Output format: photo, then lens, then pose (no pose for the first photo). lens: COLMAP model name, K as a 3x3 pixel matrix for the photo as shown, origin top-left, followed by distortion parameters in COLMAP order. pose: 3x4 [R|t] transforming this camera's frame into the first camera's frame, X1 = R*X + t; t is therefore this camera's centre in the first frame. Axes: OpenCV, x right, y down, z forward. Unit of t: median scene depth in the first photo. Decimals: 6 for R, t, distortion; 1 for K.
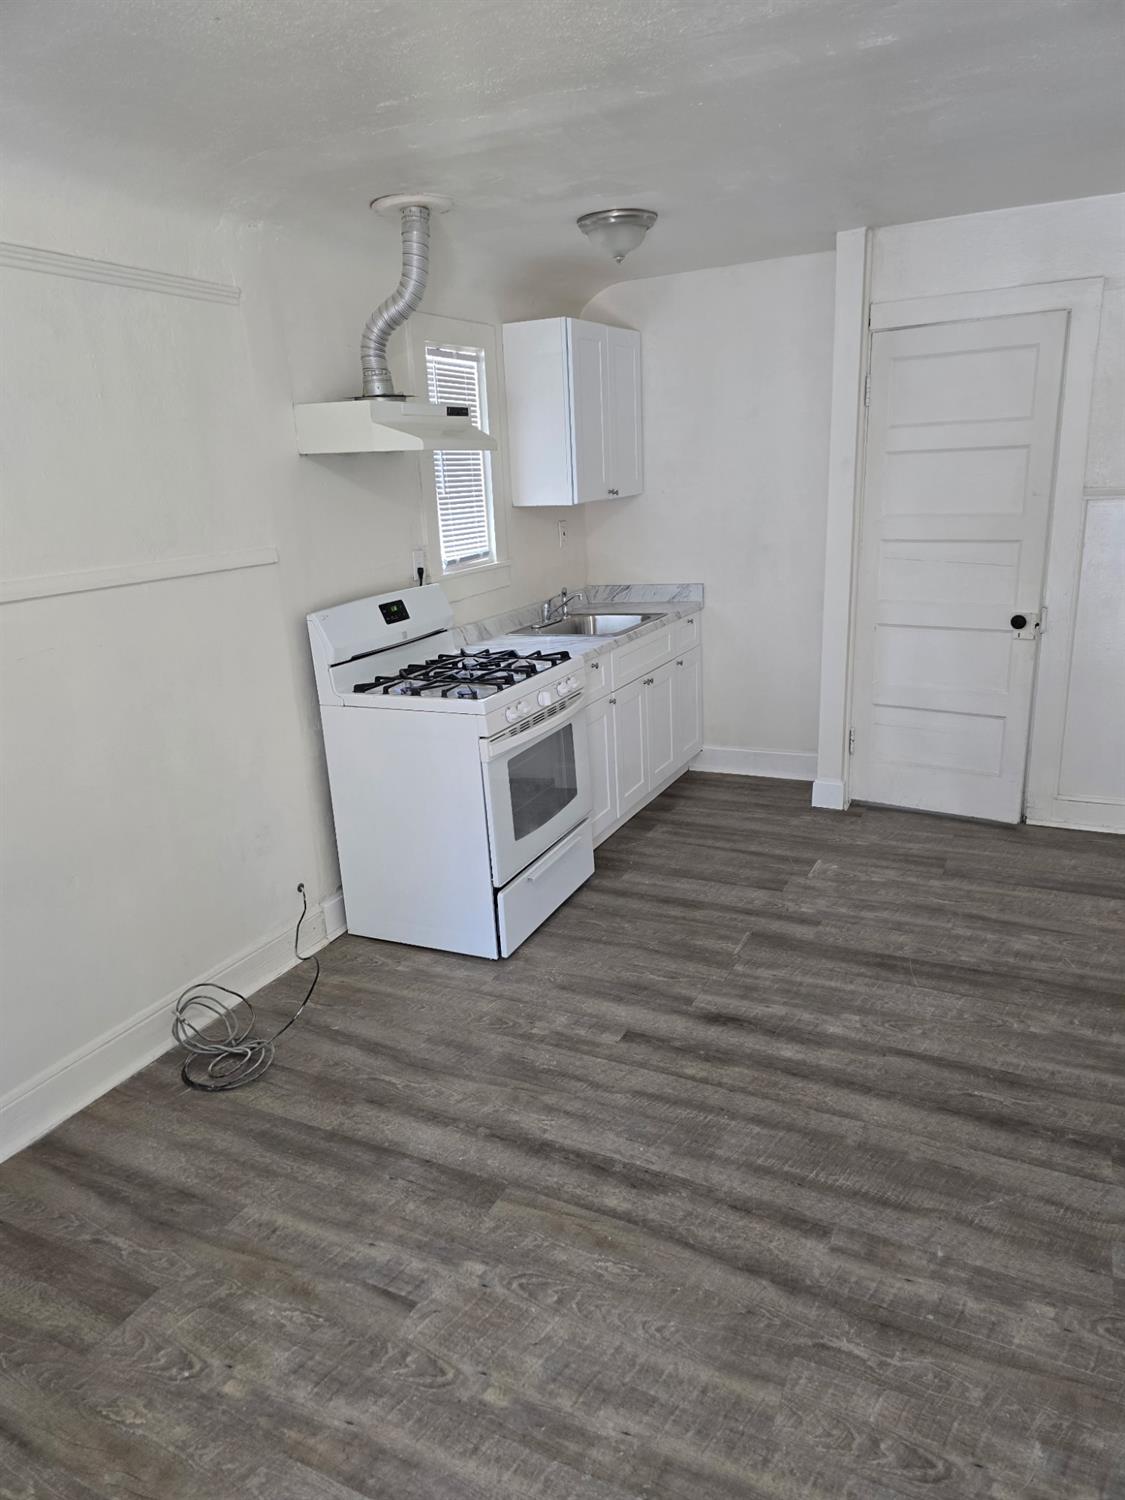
lens RADIAL K [[1040.5, 0, 563.9], [0, 1040.5, 756.2], [0, 0, 1]] dist [0.028675, -0.026105]
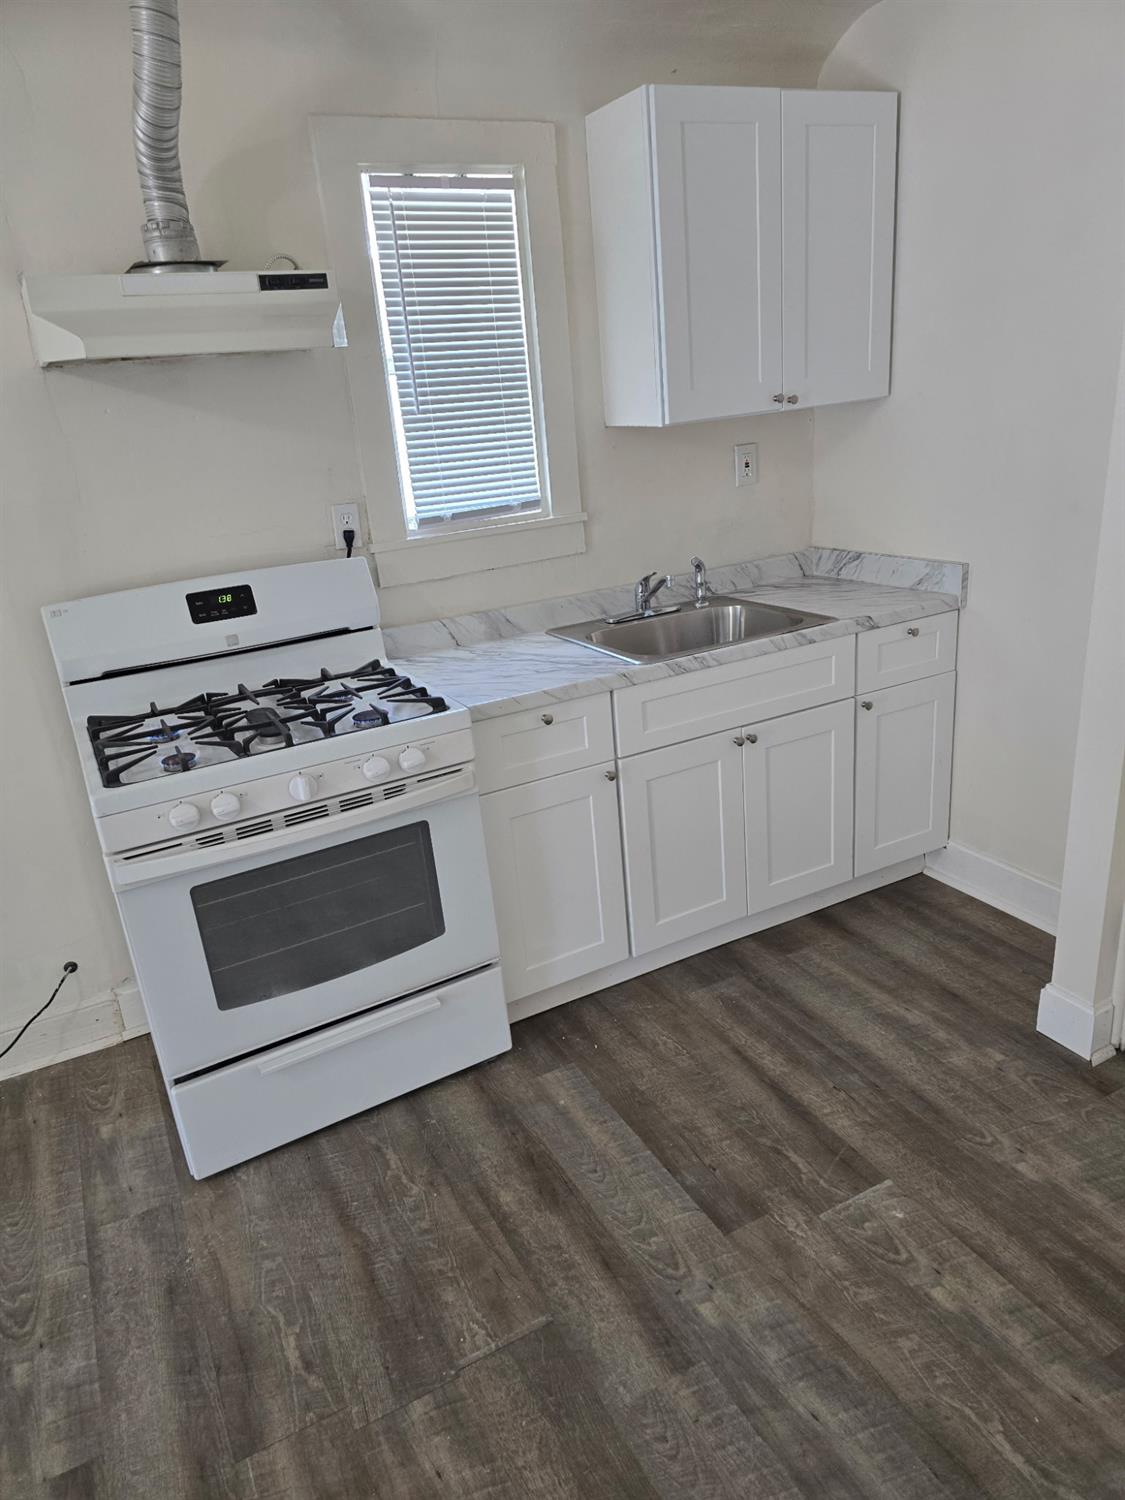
lens RADIAL K [[1040.5, 0, 567.0], [0, 1040.5, 748.5], [0, 0, 1]] dist [0.028675, -0.026105]
pose [[0.804873, 0.186842, -0.563267, 0.364032], [-0.123471, 0.981097, 0.149008, -0.156369], [0.580460, -0.050385, 0.812728, 0.521563]]
